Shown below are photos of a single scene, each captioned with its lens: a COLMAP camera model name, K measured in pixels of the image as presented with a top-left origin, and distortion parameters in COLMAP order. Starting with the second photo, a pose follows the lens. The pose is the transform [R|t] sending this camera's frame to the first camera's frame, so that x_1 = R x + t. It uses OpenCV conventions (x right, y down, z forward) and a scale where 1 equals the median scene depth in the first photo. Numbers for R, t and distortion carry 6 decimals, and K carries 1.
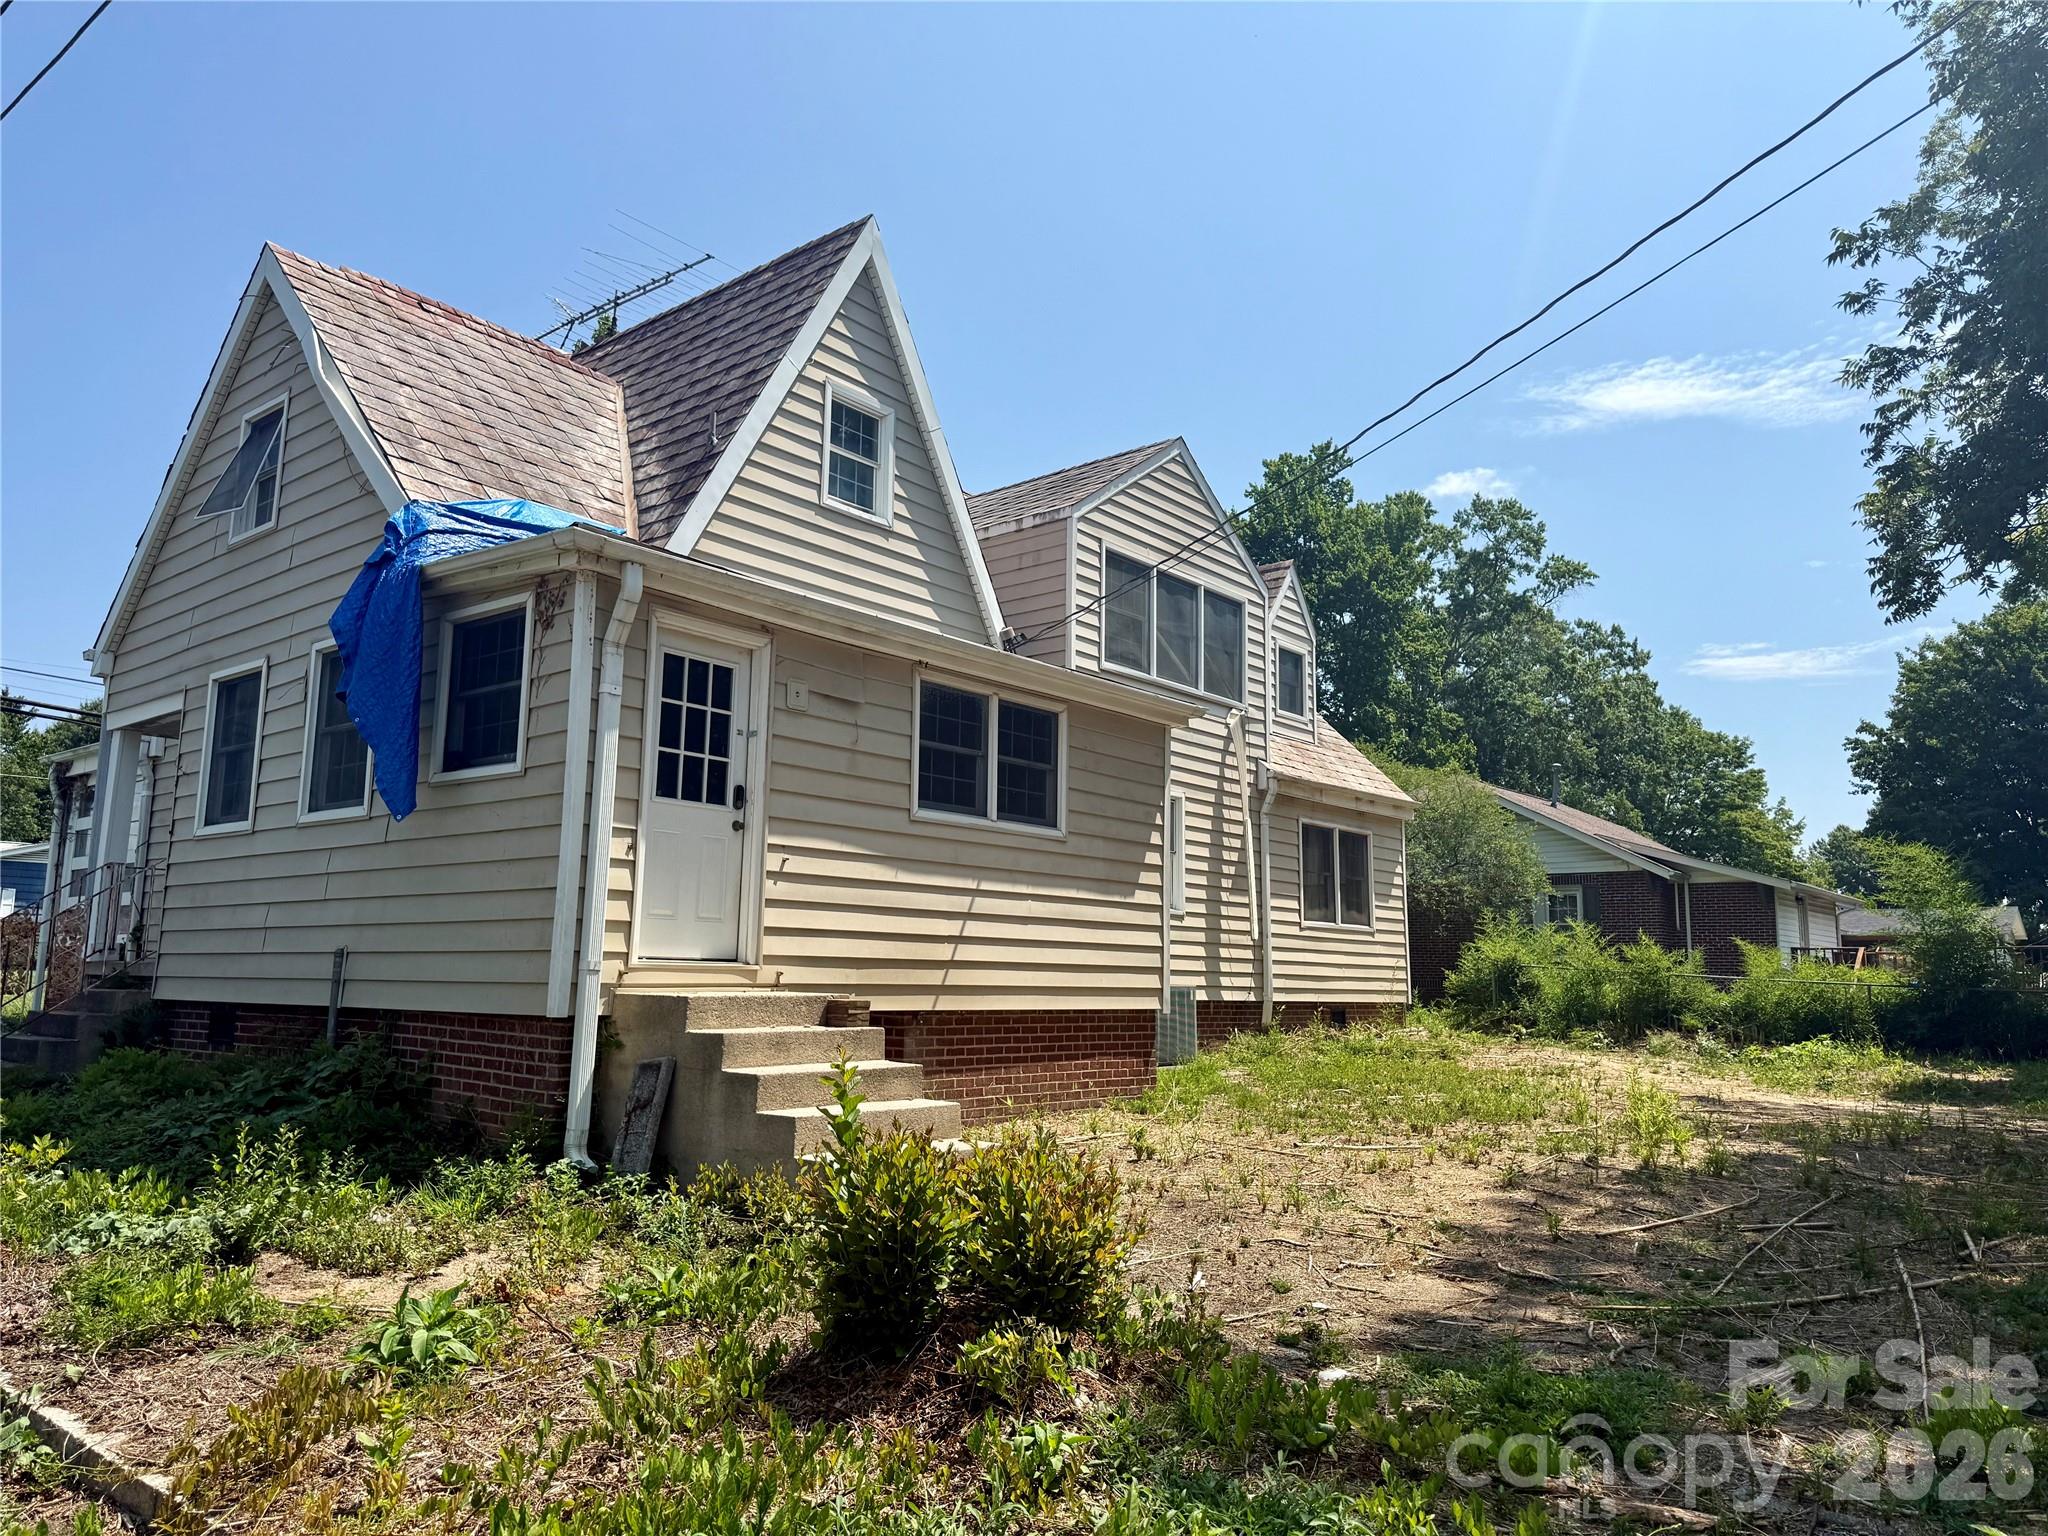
lens RADIAL K [[1439.3, 0, 1028.8], [0, 1439.3, 770.0], [0, 0, 1]] dist [0.182625, -0.330003]
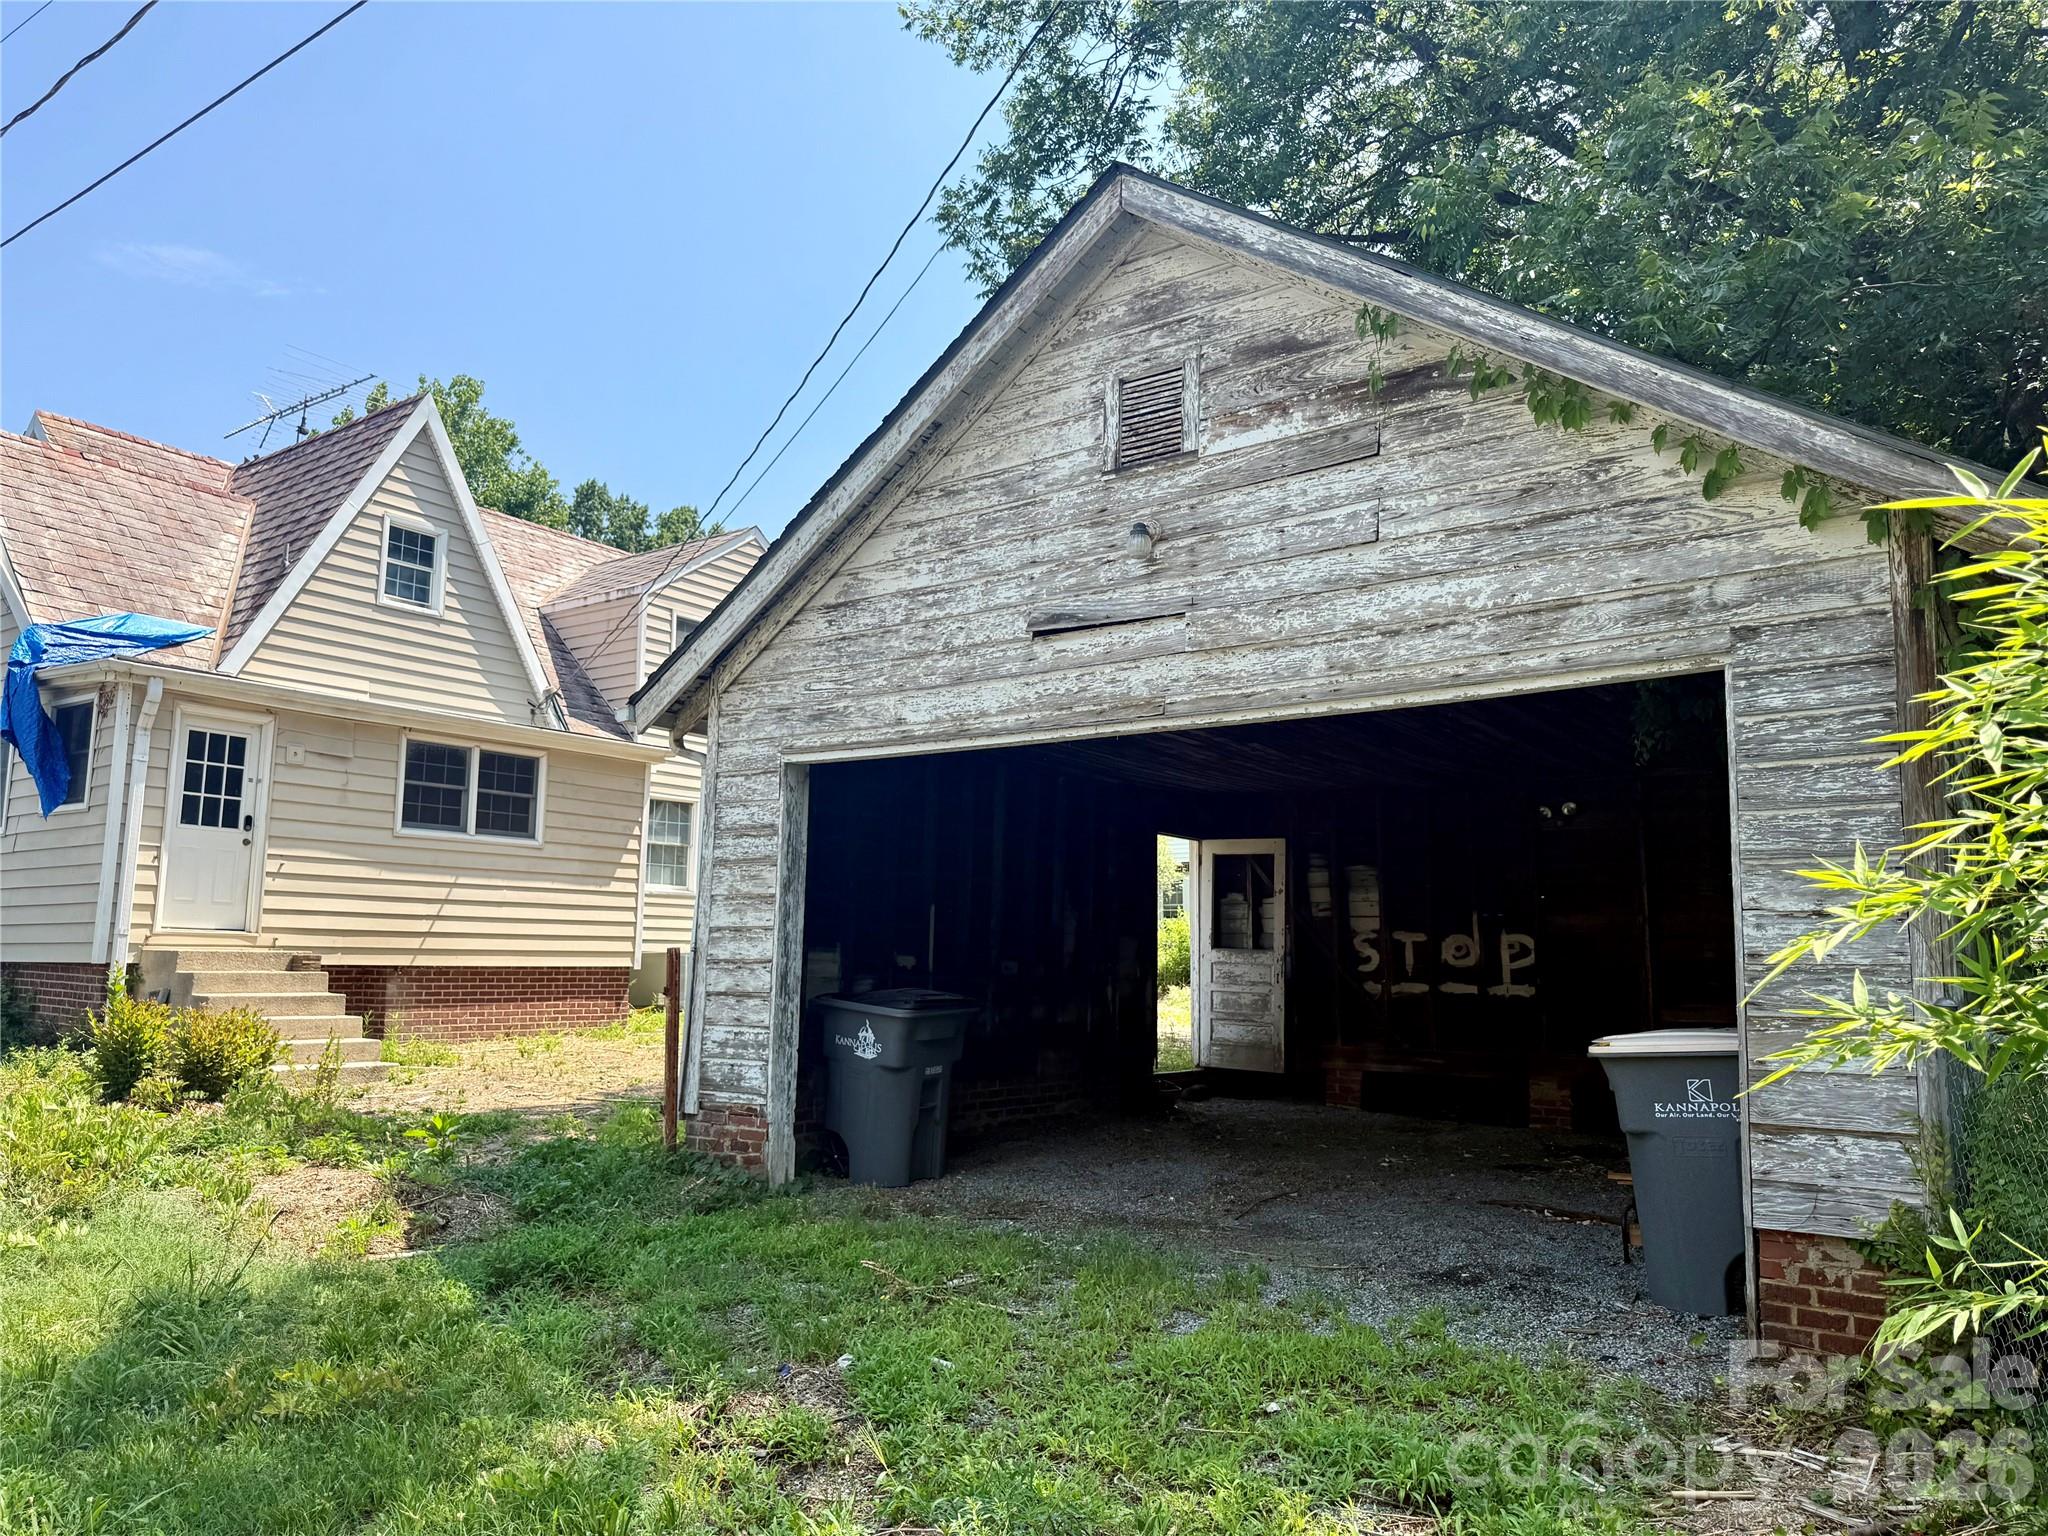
lens RADIAL K [[1431.9, 0, 1037.1], [0, 1431.9, 780.0], [0, 0, 1]] dist [0.001435, -0.001429]
pose [[0.995931, 0.001807, 0.090100, 0.421340], [-0.003262, 0.999866, 0.016011, -0.045891], [-0.090059, -0.016239, 0.995804, -0.490000]]
